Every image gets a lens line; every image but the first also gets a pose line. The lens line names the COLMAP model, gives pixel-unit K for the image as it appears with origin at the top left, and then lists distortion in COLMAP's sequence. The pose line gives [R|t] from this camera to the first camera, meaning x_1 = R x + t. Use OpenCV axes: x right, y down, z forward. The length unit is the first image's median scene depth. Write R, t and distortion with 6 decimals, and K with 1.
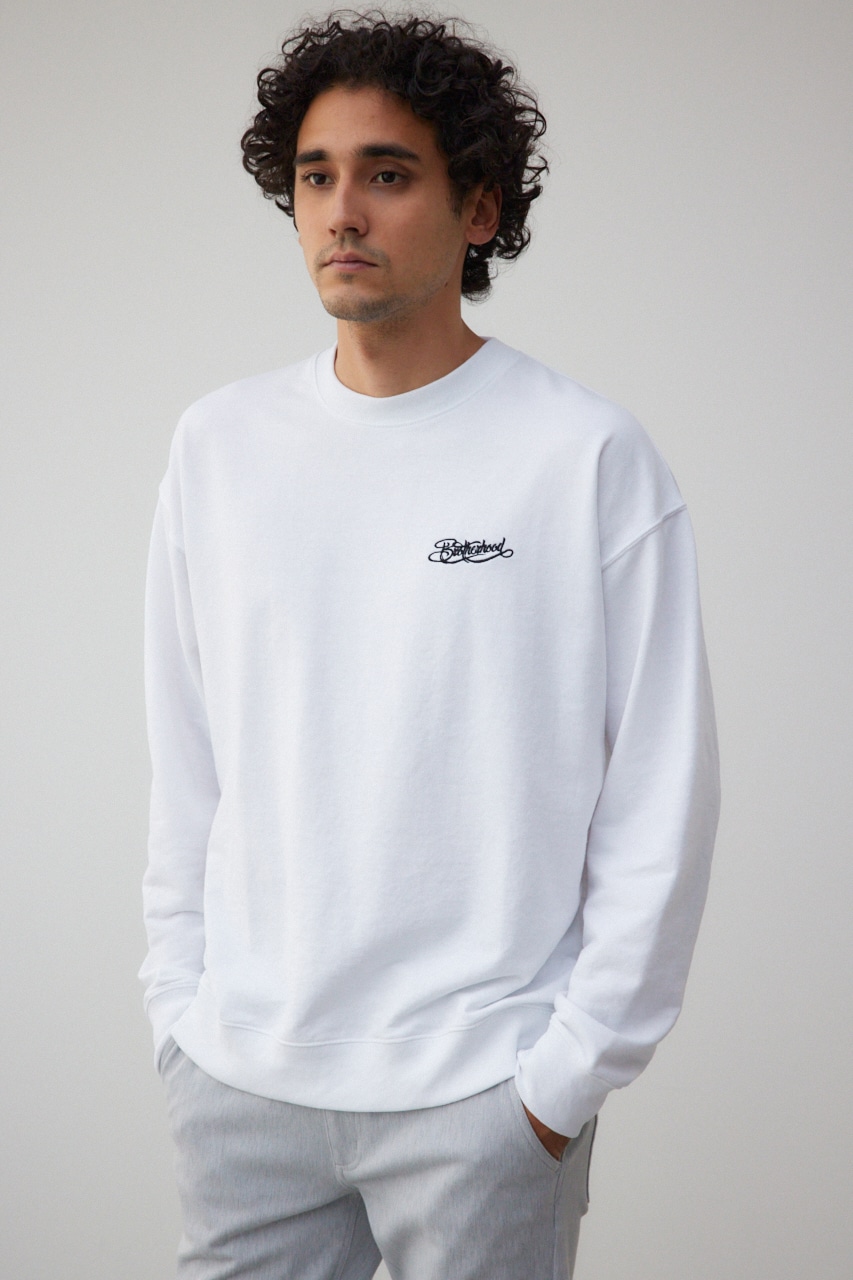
lens RADIAL K [[2473.9, 0, 426.5], [0, 2473.9, 640.0], [0, 0, 1]] dist [0.008346, -0.273979]
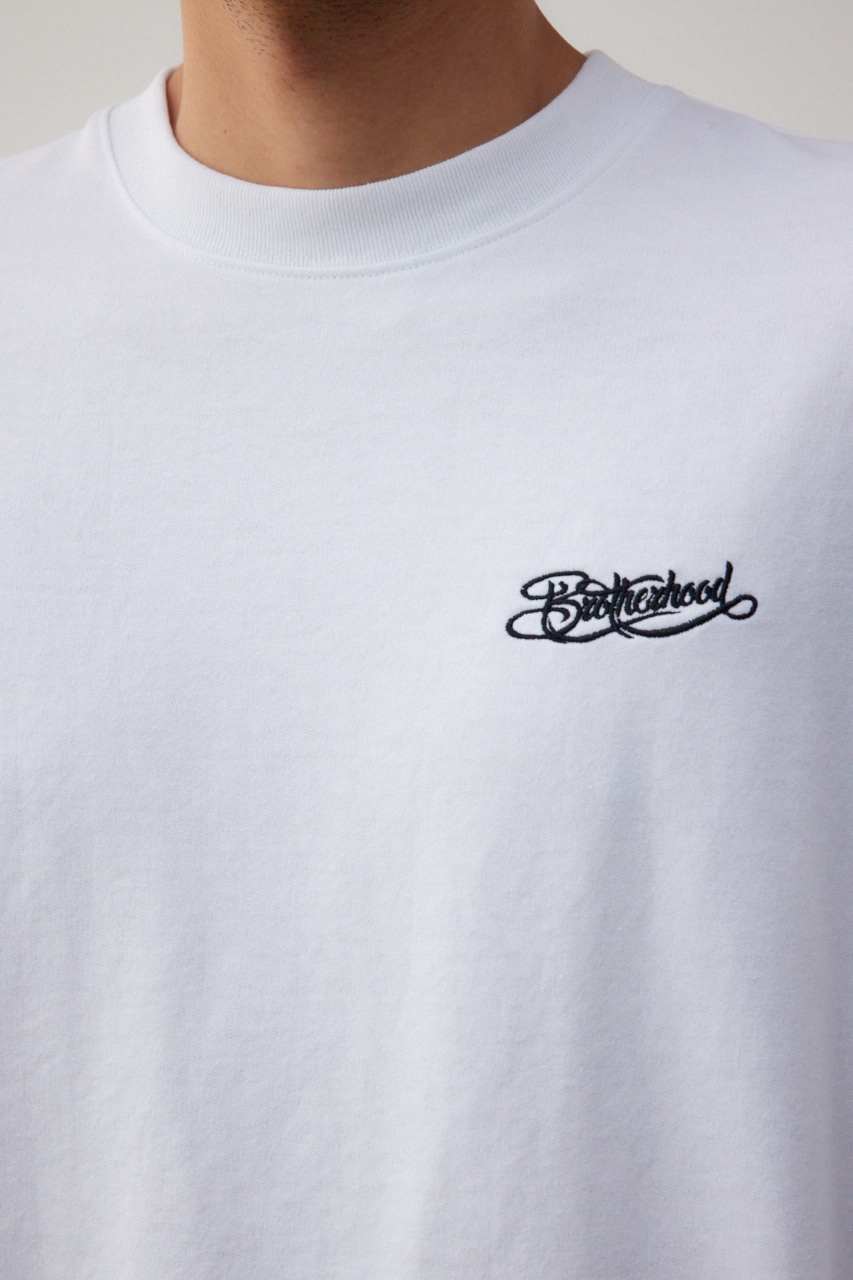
lens RADIAL K [[2473.9, 0, 426.5], [0, 2473.9, 640.0], [0, 0, 1]] dist [0.008346, -0.273979]
pose [[0.975518, -0.035285, 0.217072, -0.087179], [0.043261, 0.998548, -0.032101, -0.020811], [-0.215624, 0.040706, 0.975628, 0.662407]]
